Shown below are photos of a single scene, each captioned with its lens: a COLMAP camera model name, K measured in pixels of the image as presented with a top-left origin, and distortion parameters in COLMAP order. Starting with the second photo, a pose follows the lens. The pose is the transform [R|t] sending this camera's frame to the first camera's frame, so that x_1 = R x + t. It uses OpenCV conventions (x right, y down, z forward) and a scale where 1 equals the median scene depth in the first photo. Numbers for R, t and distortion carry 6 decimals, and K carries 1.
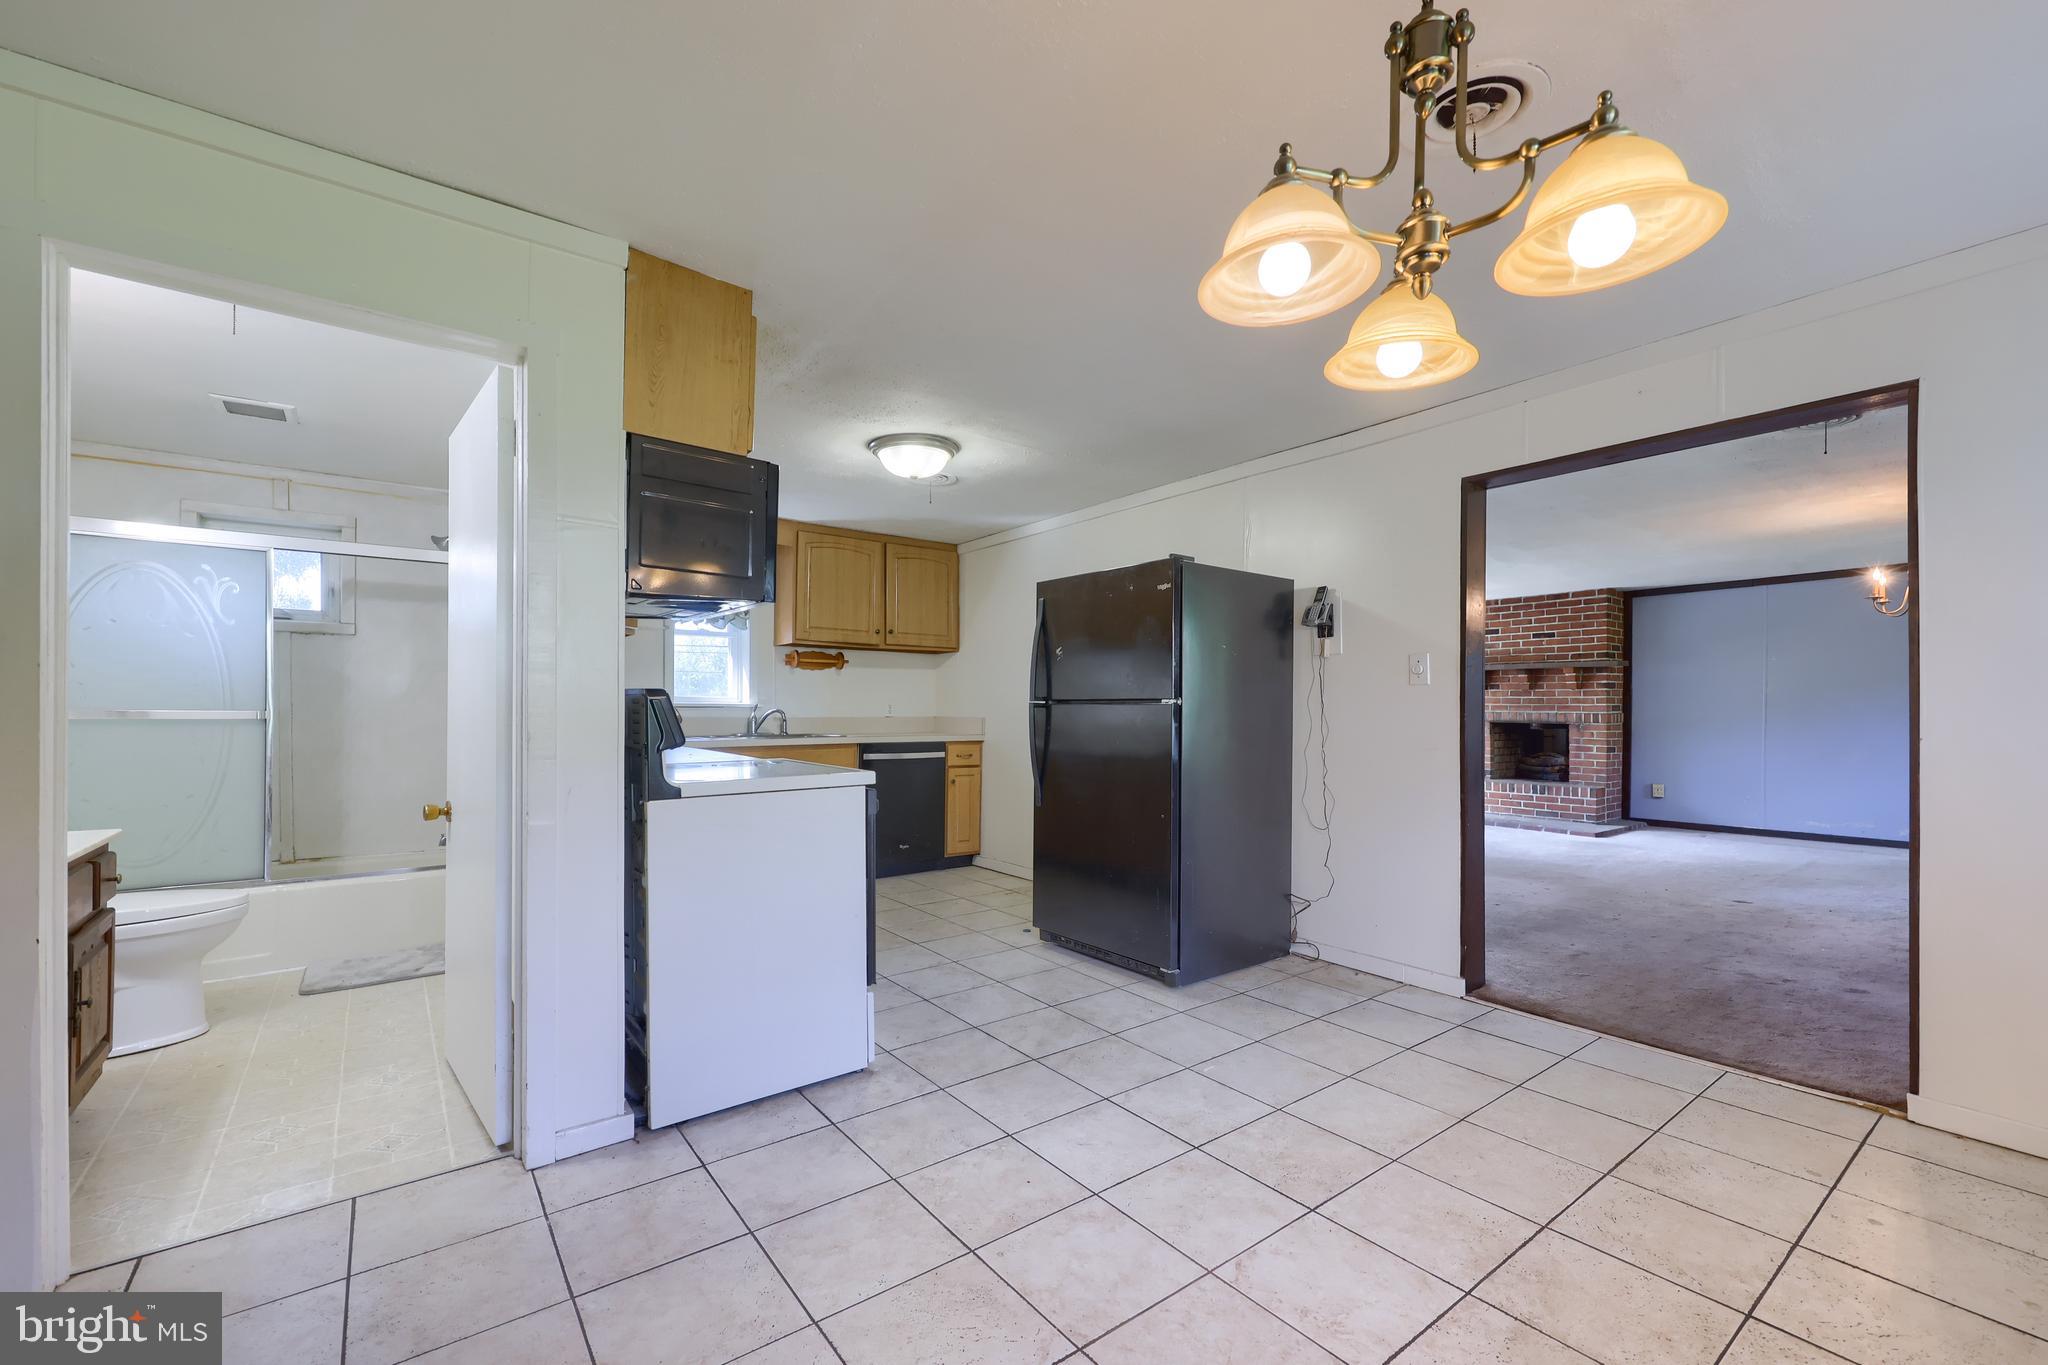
lens RADIAL K [[846.0, 0, 1018.7], [0, 846.0, 710.3], [0, 0, 1]] dist [0.004935, 0.000137]
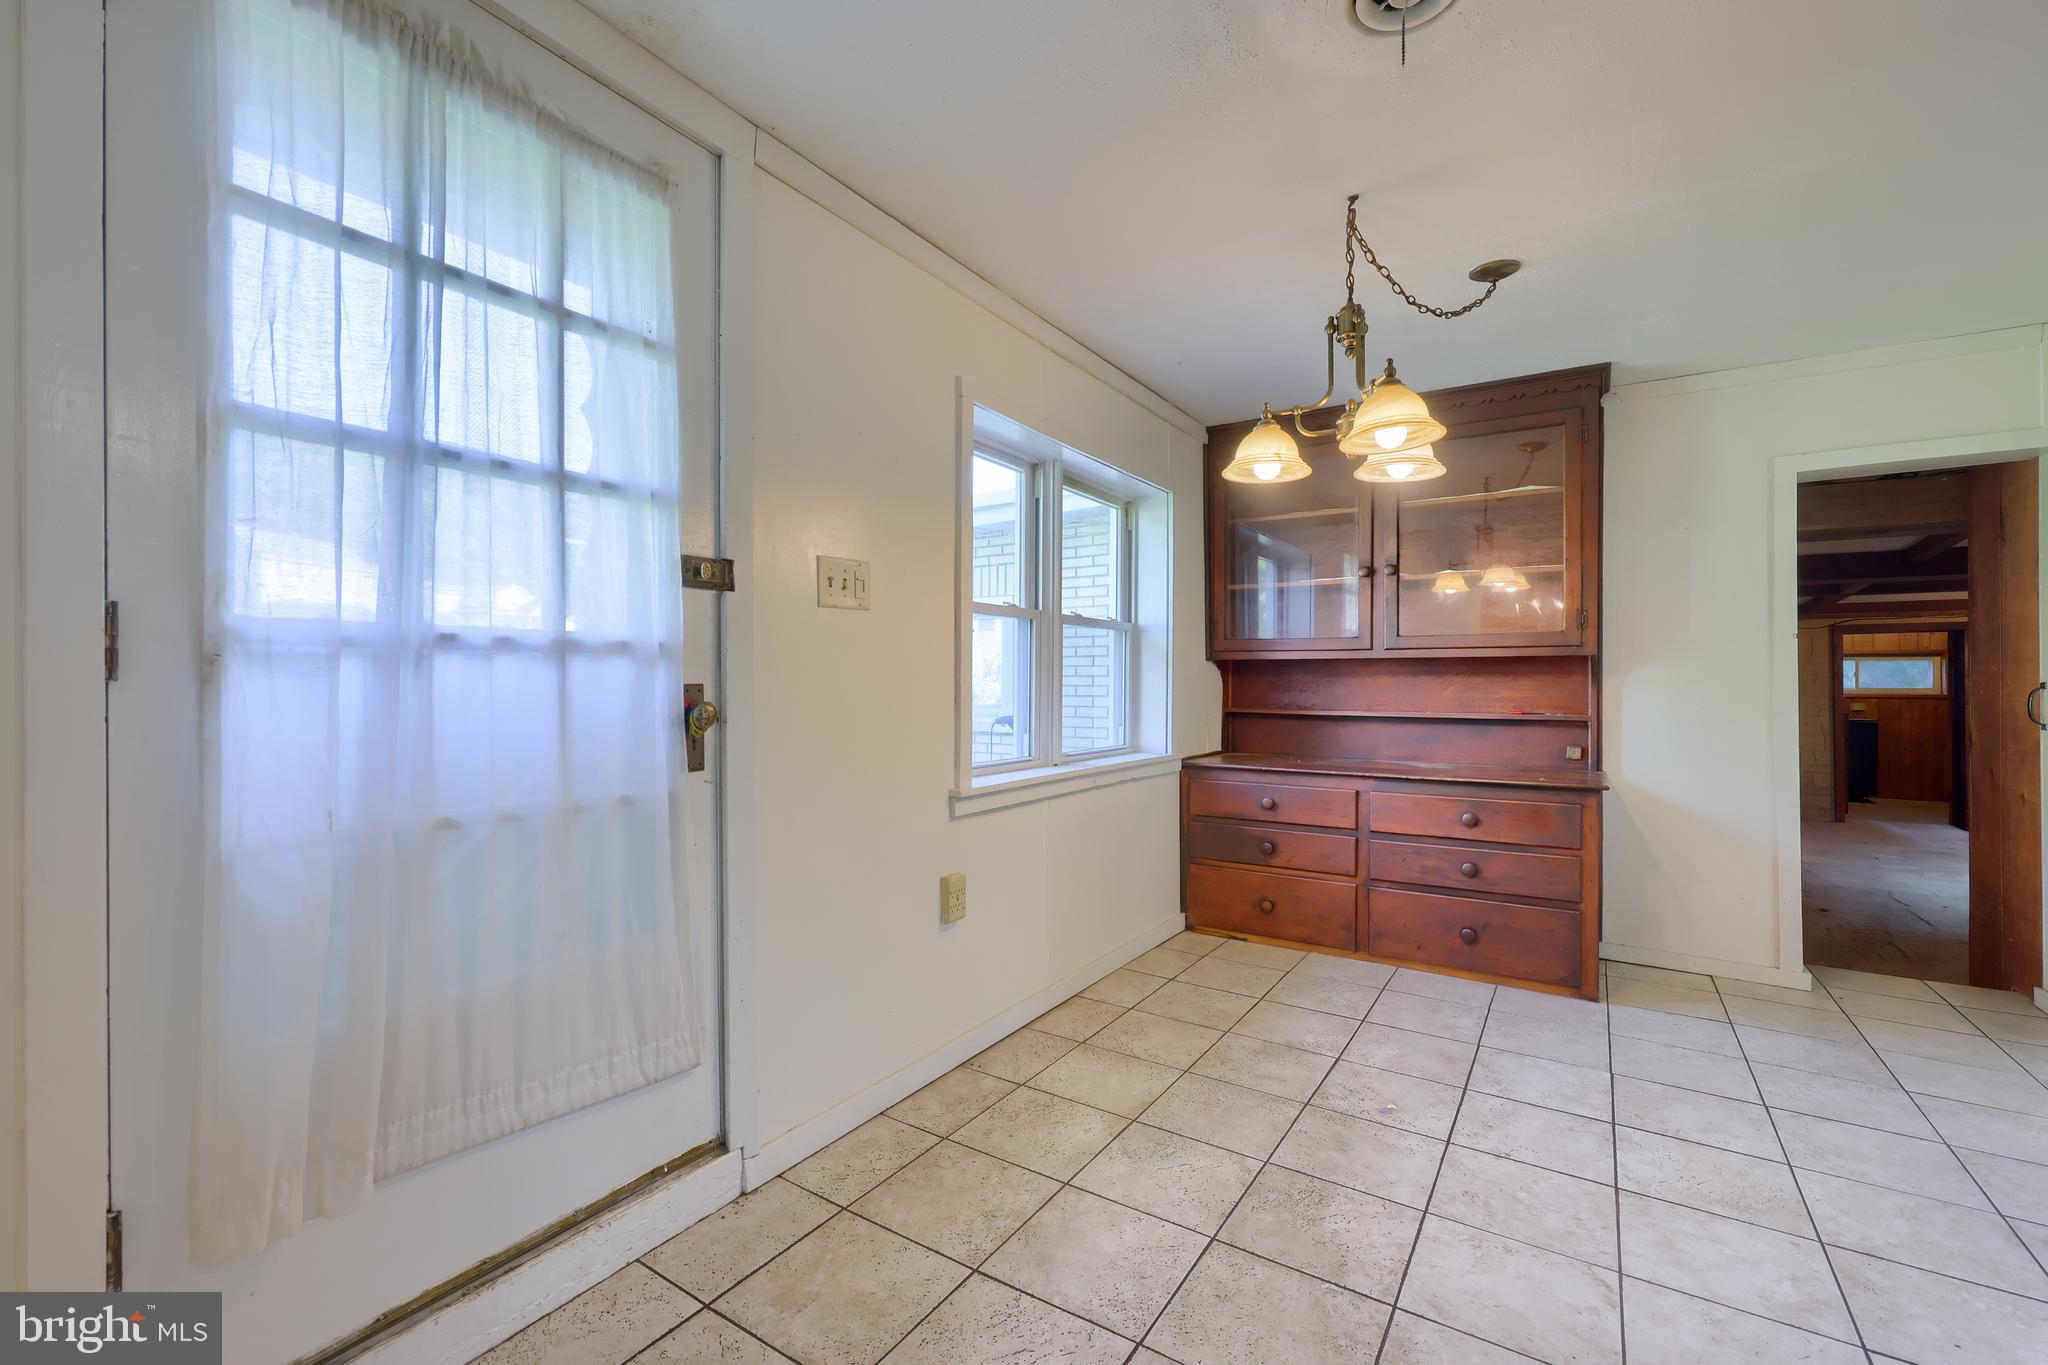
lens RADIAL K [[852.0, 0, 1018.5], [0, 852.0, 681.8], [0, 0, 1]] dist [0.000617, -0.000095]
pose [[-0.942356, -0.005138, -0.334573, 0.932167], [-0.003613, 0.999980, -0.005178, 0.002938], [0.334593, -0.003671, -0.942356, 1.317239]]
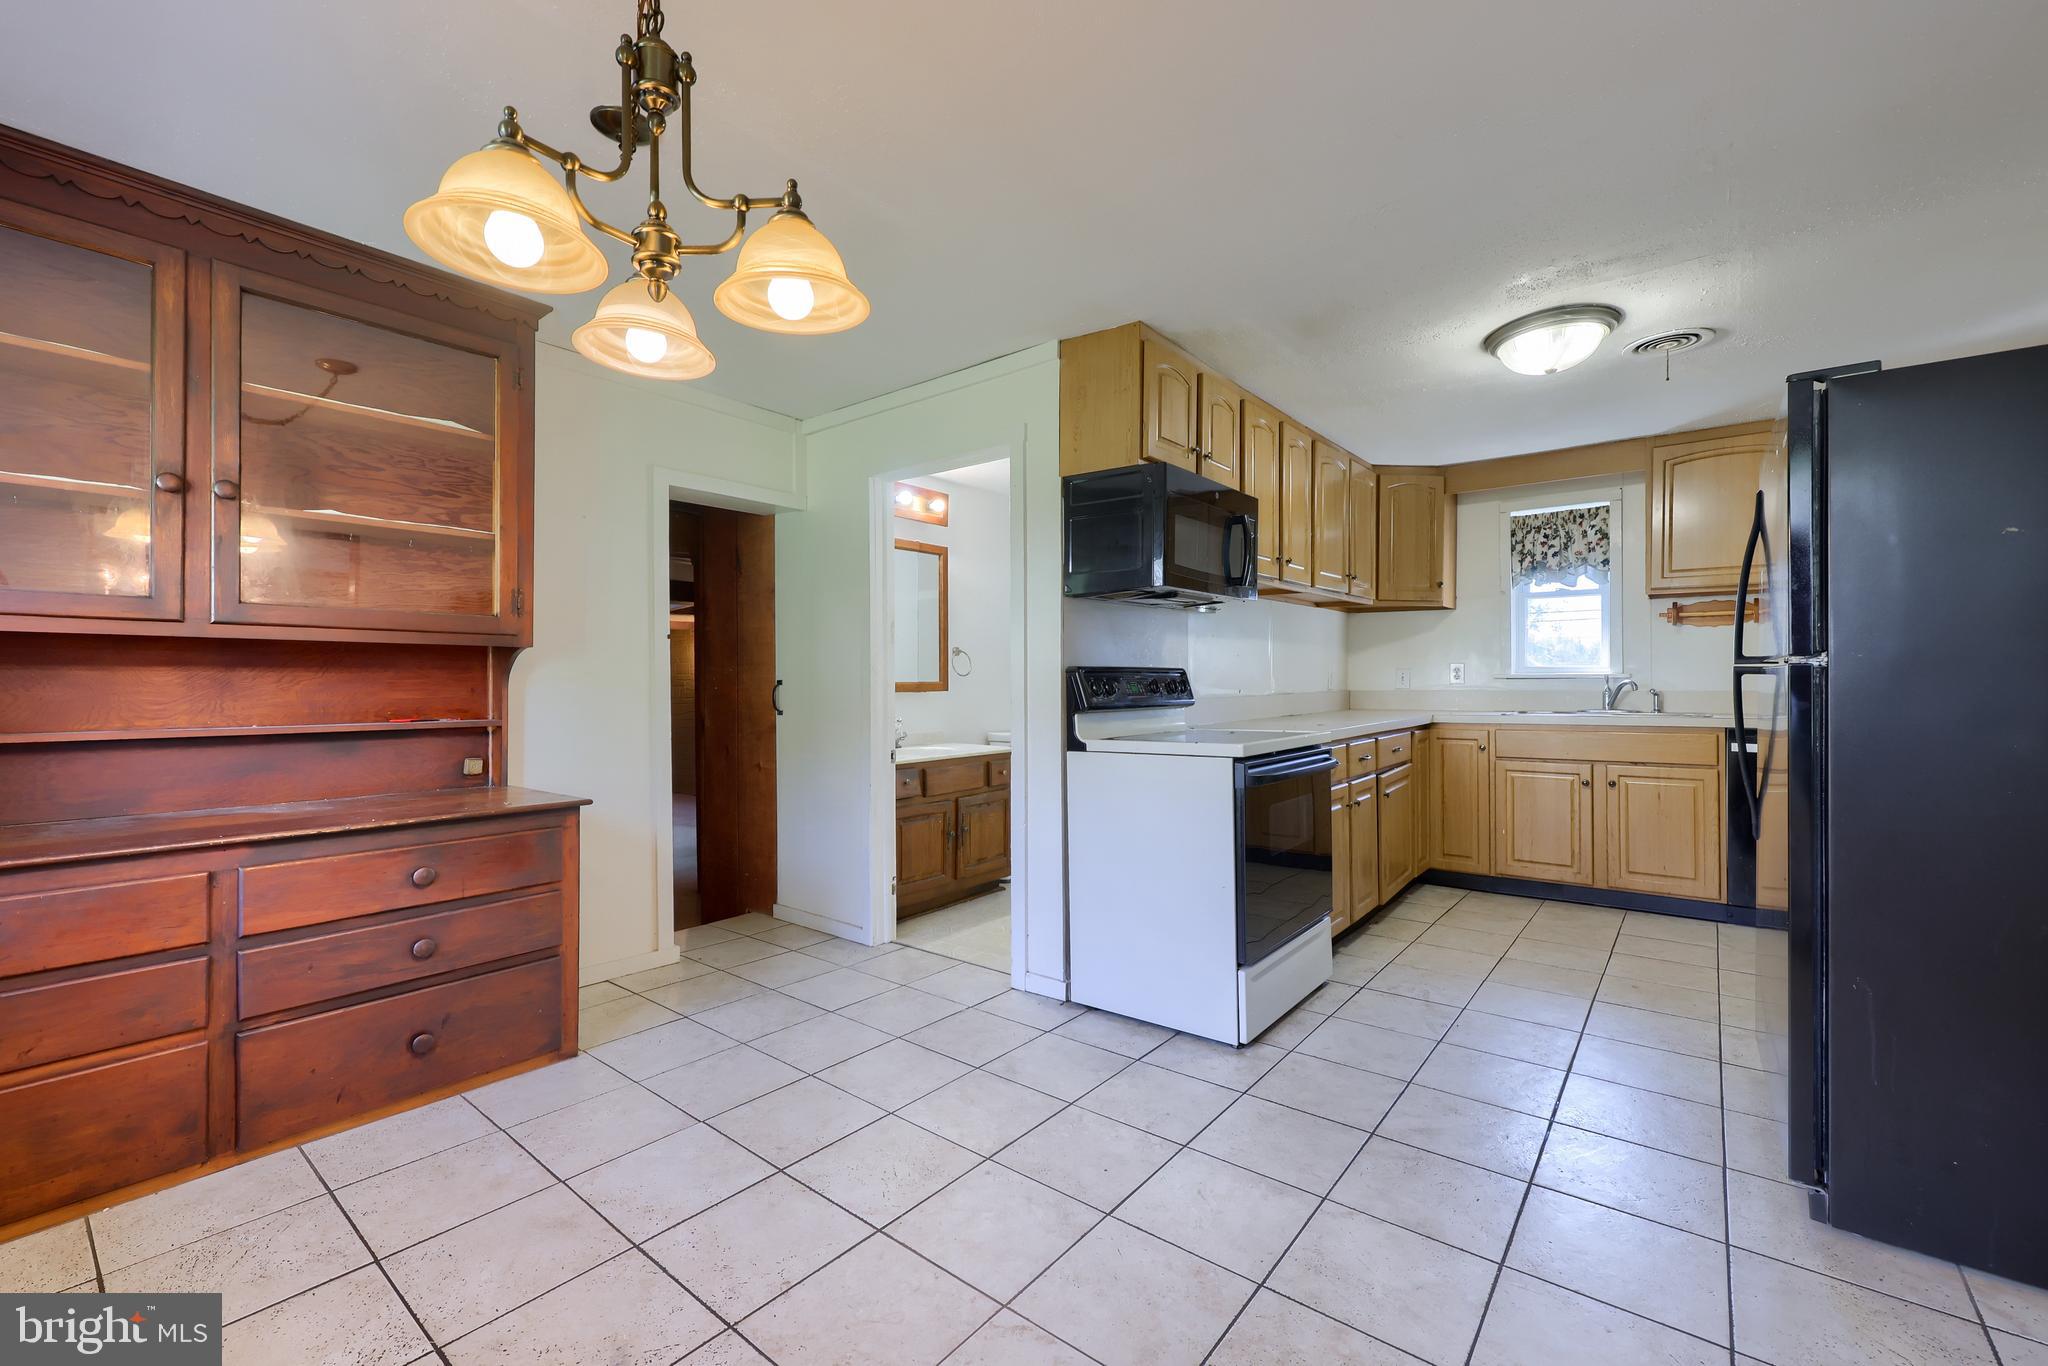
lens RADIAL K [[852.0, 0, 1018.5], [0, 852.0, 682.3], [0, 0, 1]] dist [0.000617, -0.000095]
pose [[0.237866, -0.004096, -0.971289, 0.869064], [0.004239, 0.999986, -0.003178, 0.003567], [0.971289, -0.003361, 0.237880, 0.628528]]
